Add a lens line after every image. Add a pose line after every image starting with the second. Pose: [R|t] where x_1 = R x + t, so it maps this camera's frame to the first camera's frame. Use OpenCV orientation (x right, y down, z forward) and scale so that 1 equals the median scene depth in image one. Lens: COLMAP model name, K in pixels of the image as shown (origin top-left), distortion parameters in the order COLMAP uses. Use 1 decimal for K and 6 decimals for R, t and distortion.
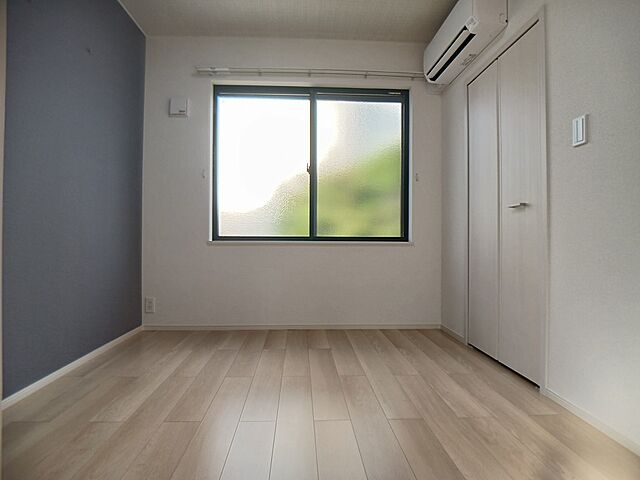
lens RADIAL K [[344.1, 0, 319.3], [0, 344.1, 239.9], [0, 0, 1]] dist [-0.037473, 0.005569]
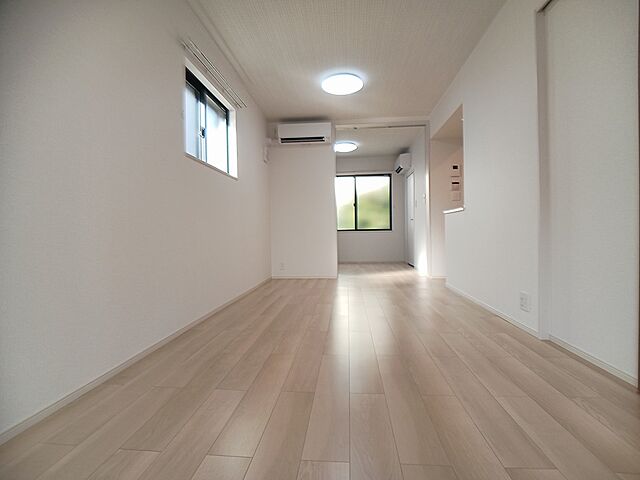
lens RADIAL K [[344.1, 0, 319.3], [0, 344.1, 238.4], [0, 0, 1]] dist [-0.037473, 0.005569]
pose [[0.990249, -0.016675, -0.138304, 0.065809], [0.018629, 0.999744, 0.012850, 0.022561], [0.138054, -0.015302, 0.990306, -1.701818]]
